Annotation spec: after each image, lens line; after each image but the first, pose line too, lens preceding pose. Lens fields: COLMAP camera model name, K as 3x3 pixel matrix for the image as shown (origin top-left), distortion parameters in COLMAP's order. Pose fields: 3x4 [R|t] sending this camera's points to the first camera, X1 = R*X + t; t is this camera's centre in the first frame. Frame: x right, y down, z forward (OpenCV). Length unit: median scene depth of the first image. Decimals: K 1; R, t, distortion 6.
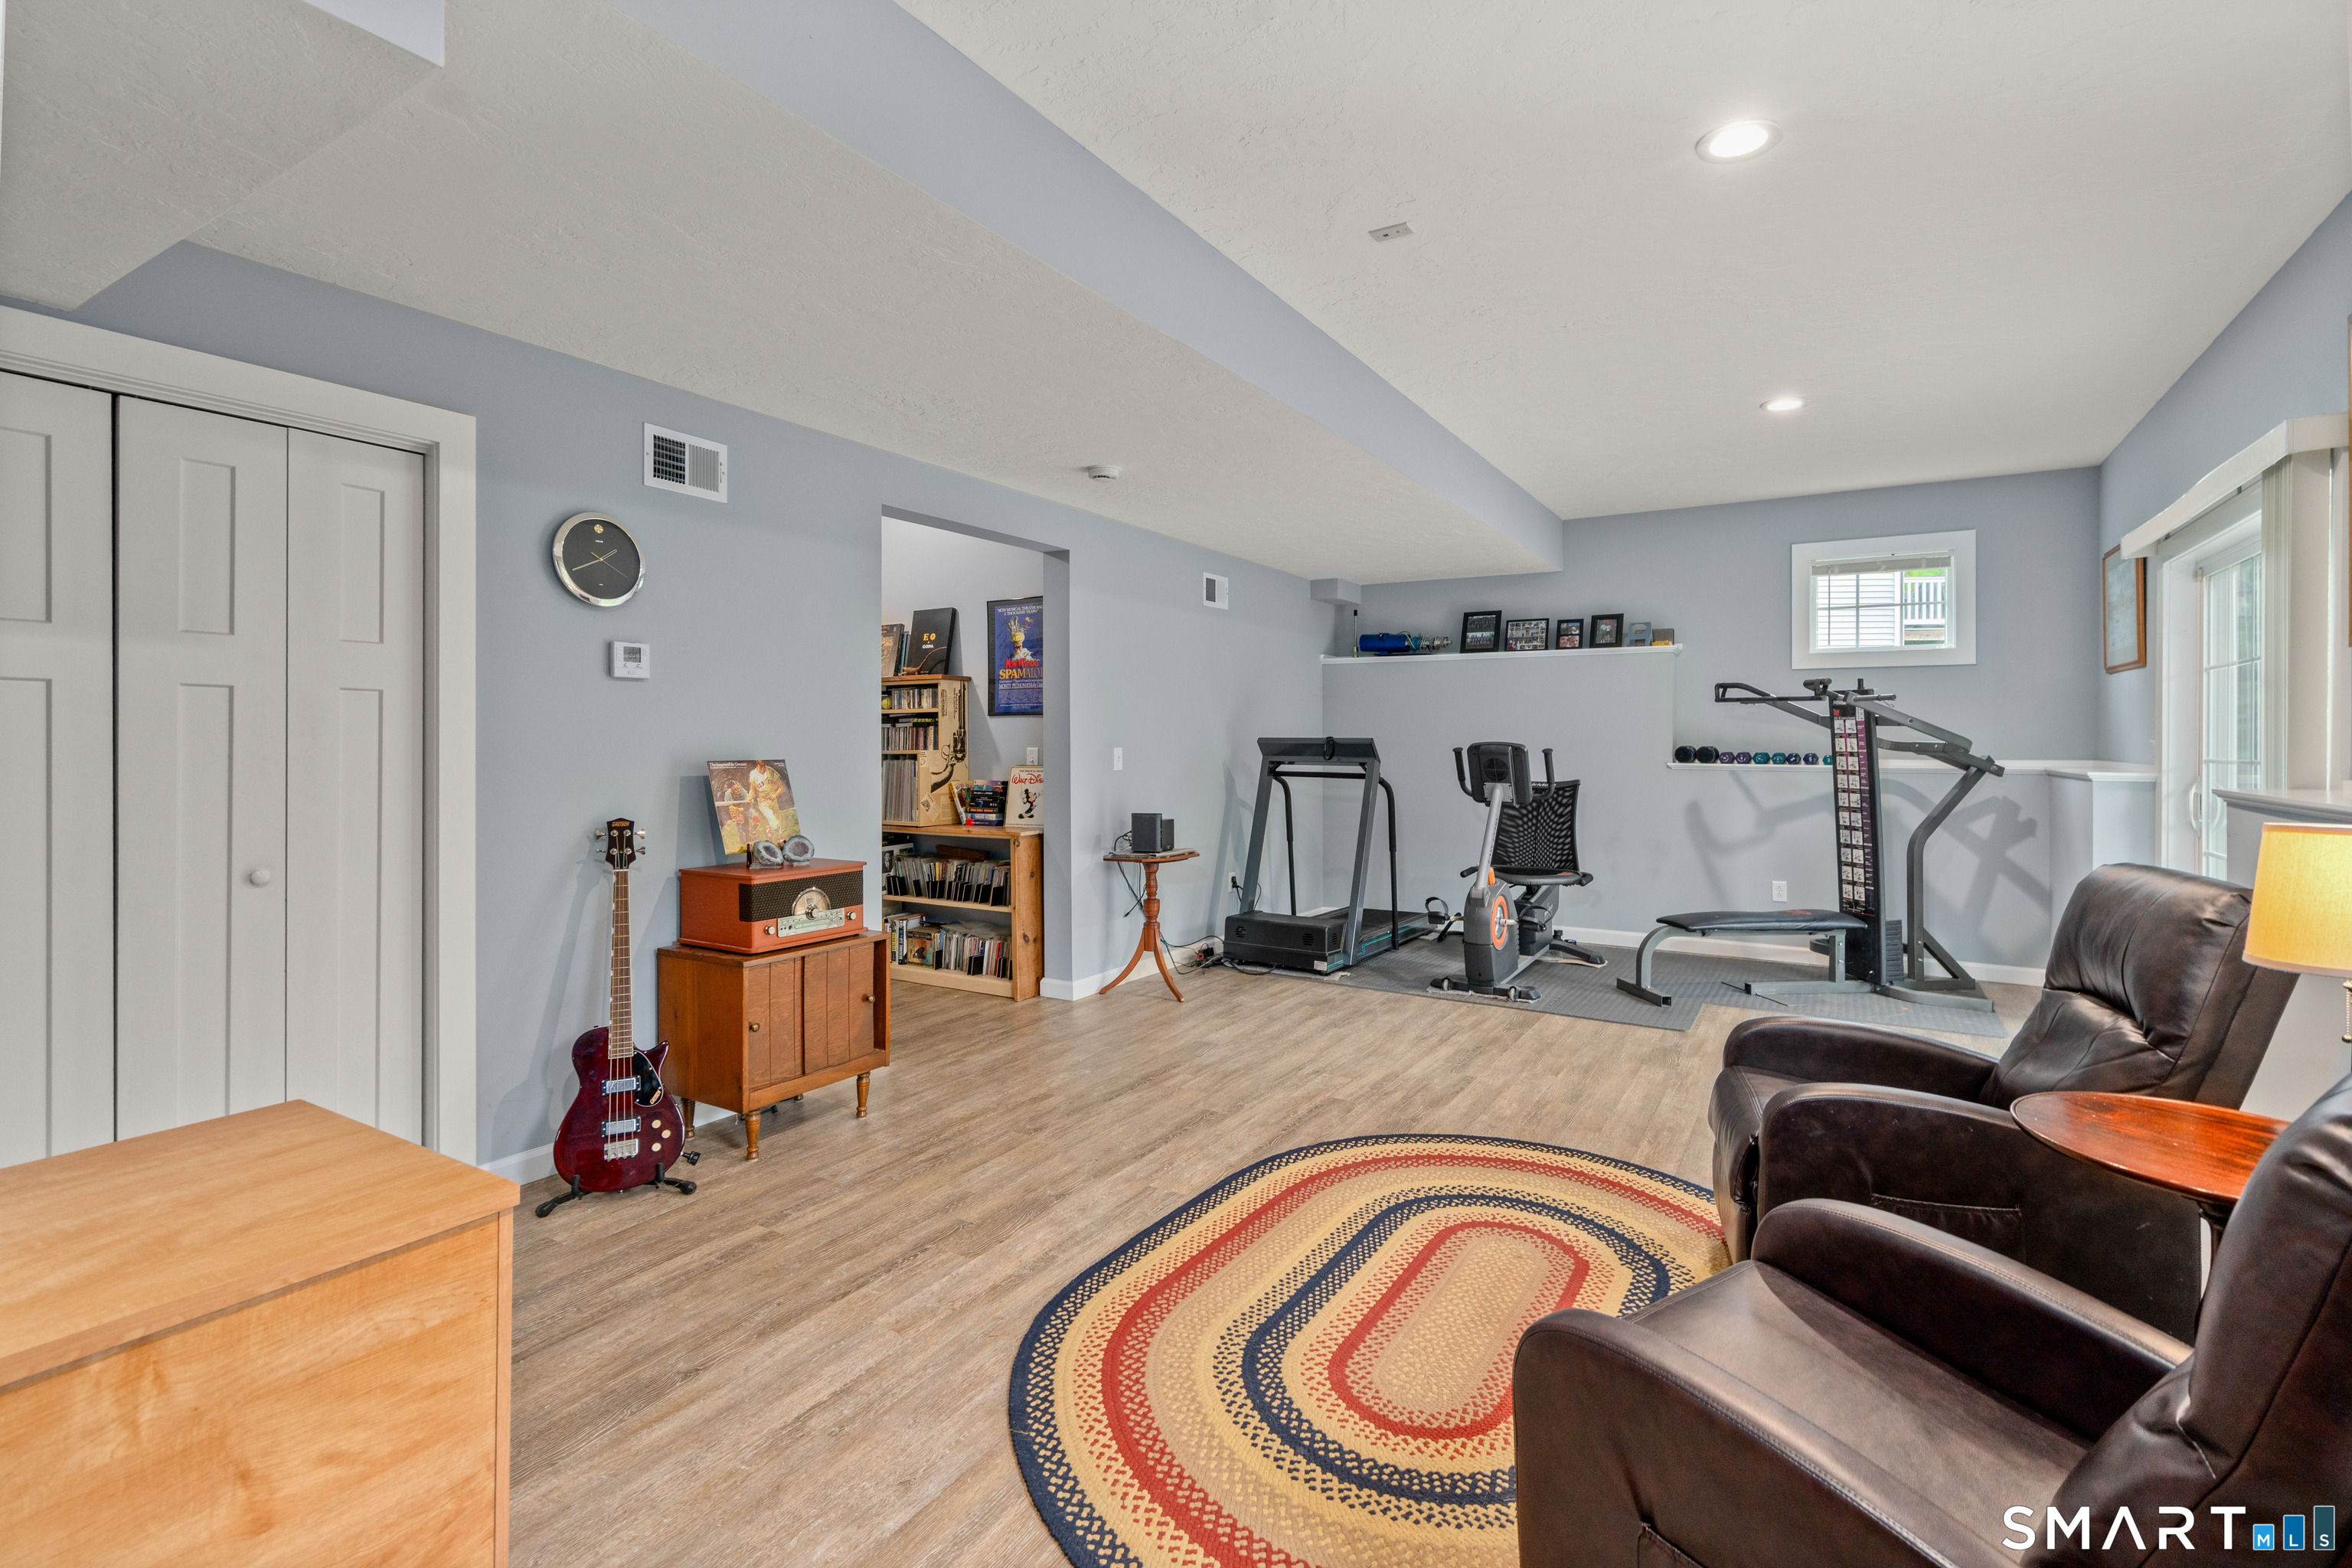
lens RADIAL K [[1078.1, 0, 1193.9], [0, 1078.1, 746.1], [0, 0, 1]] dist [-0.003645, 0.001905]
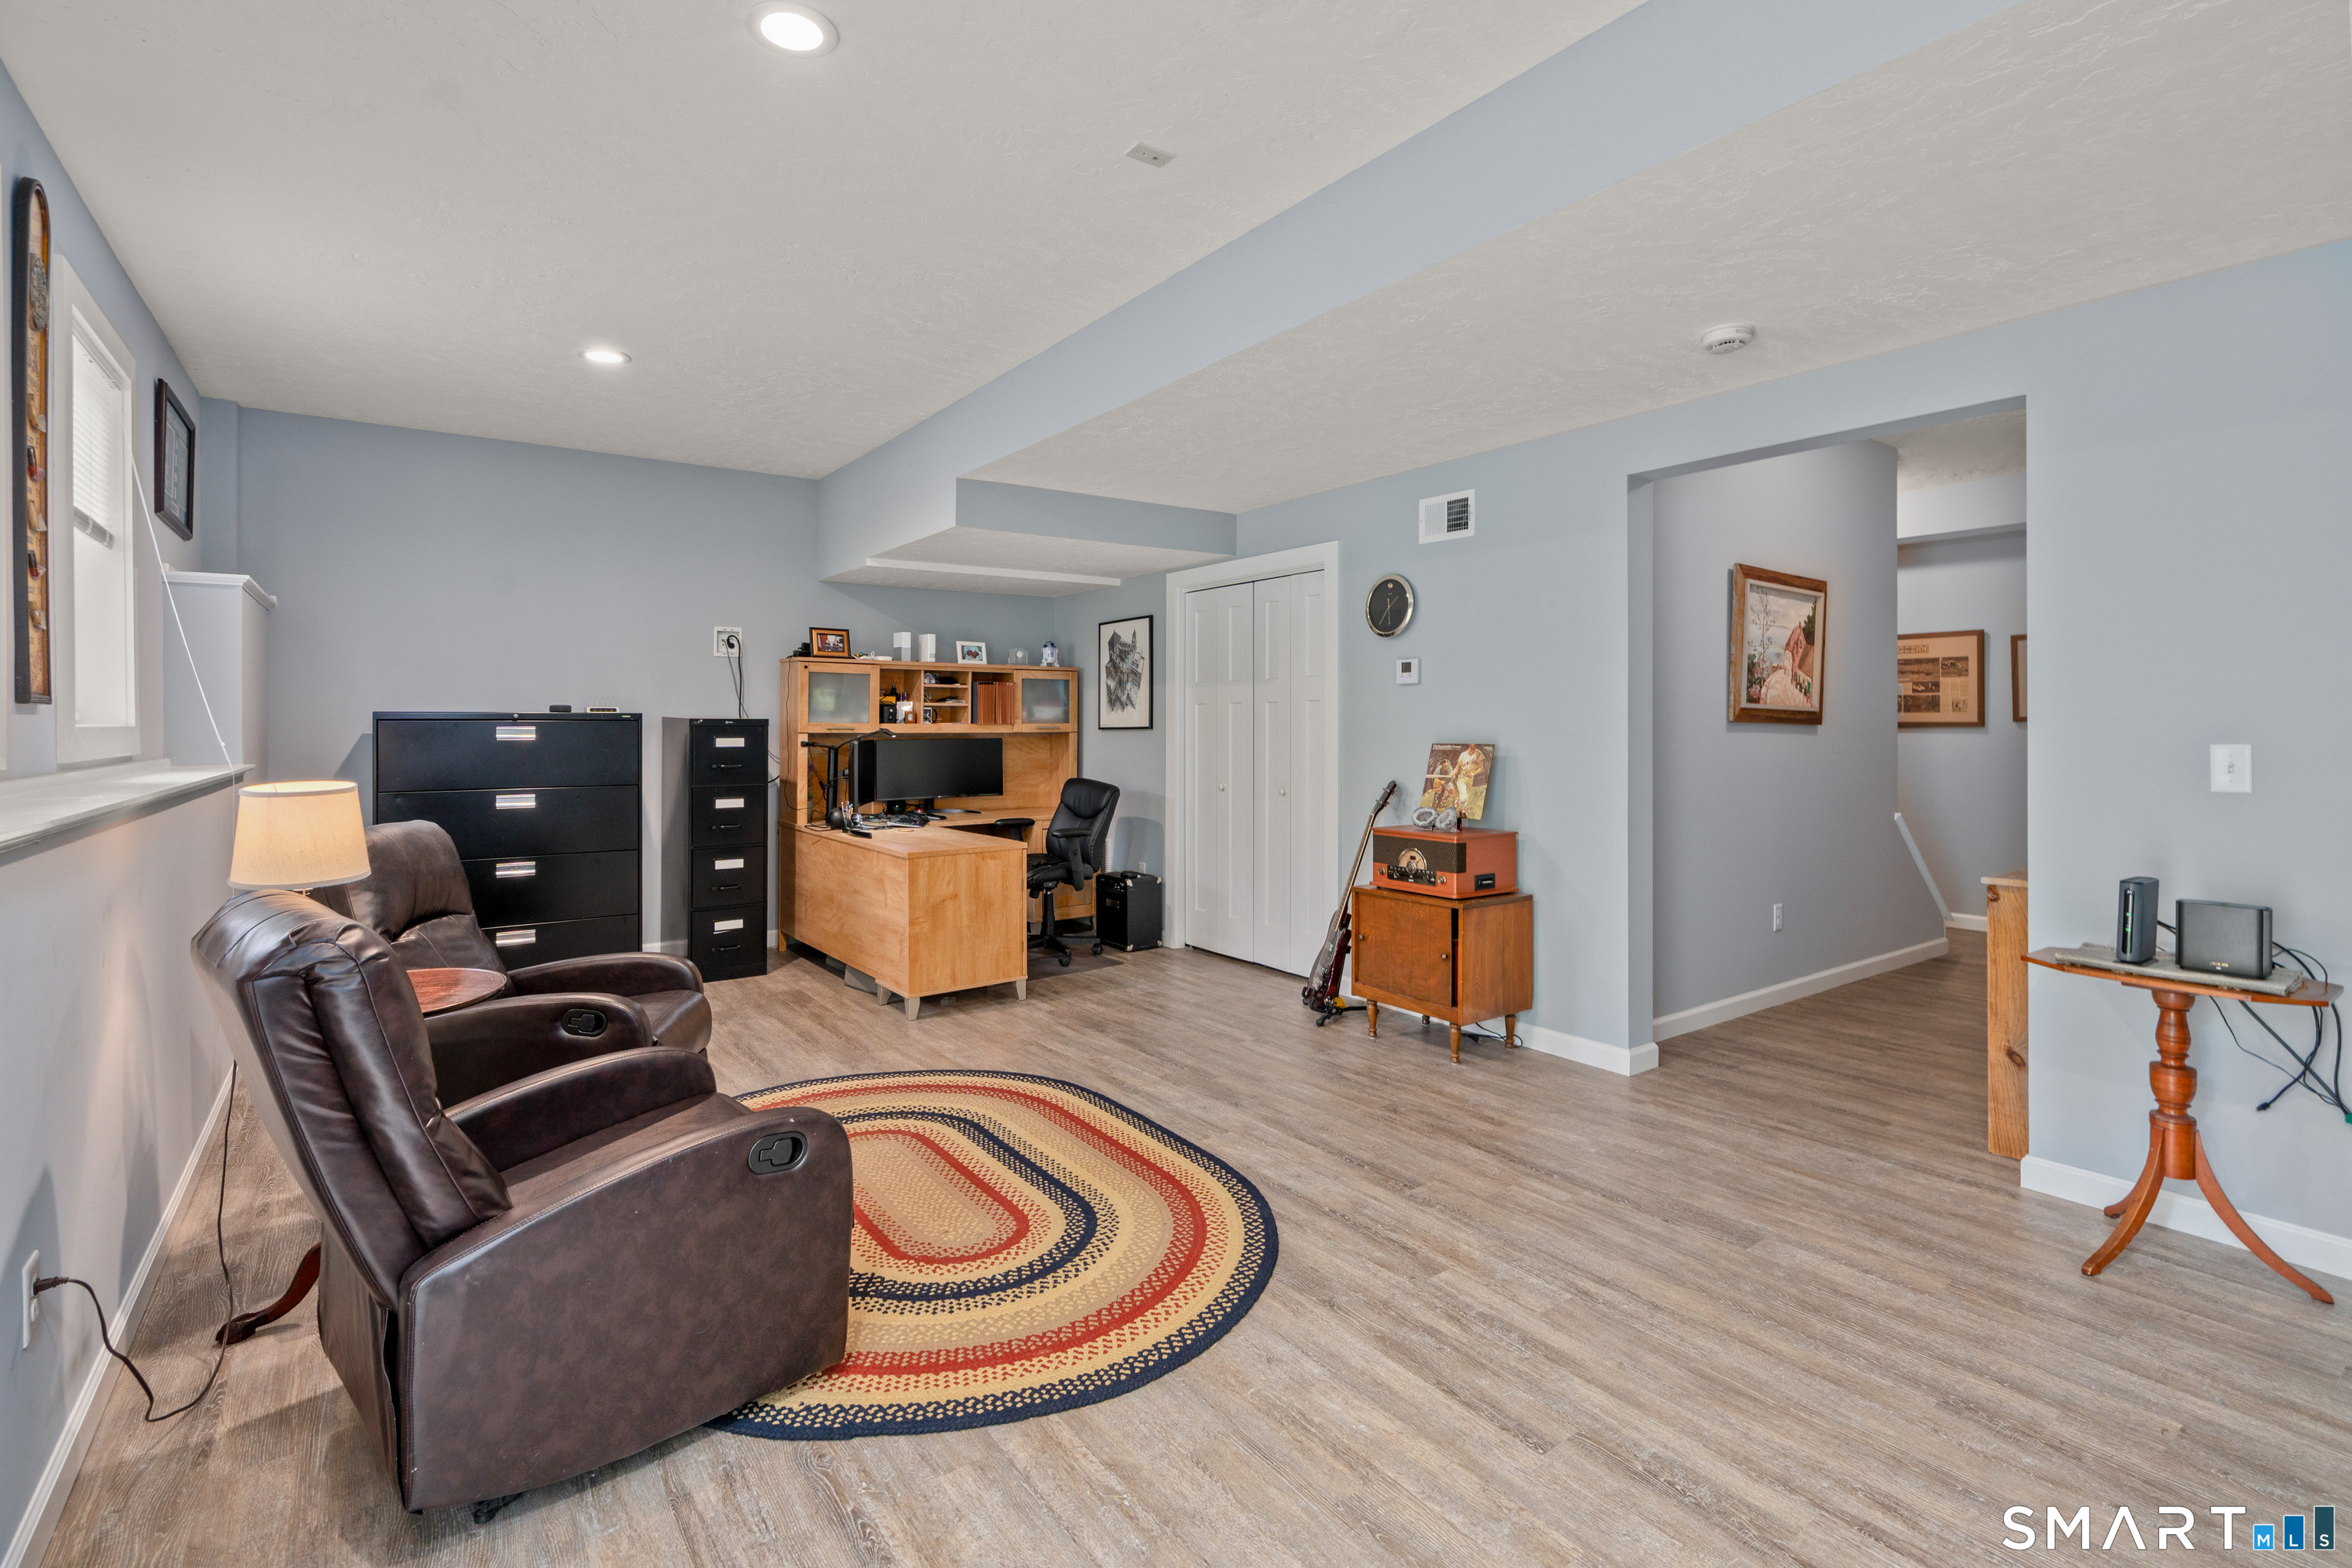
lens RADIAL K [[1078.1, 0, 1158.6], [0, 1078.1, 721.3], [0, 0, 1]] dist [-0.003645, 0.001905]
pose [[-0.393769, -0.003687, -0.919202, 0.874847], [-0.004937, 0.999986, -0.001896, -0.008974], [0.919196, 0.003792, -0.393782, 1.190857]]
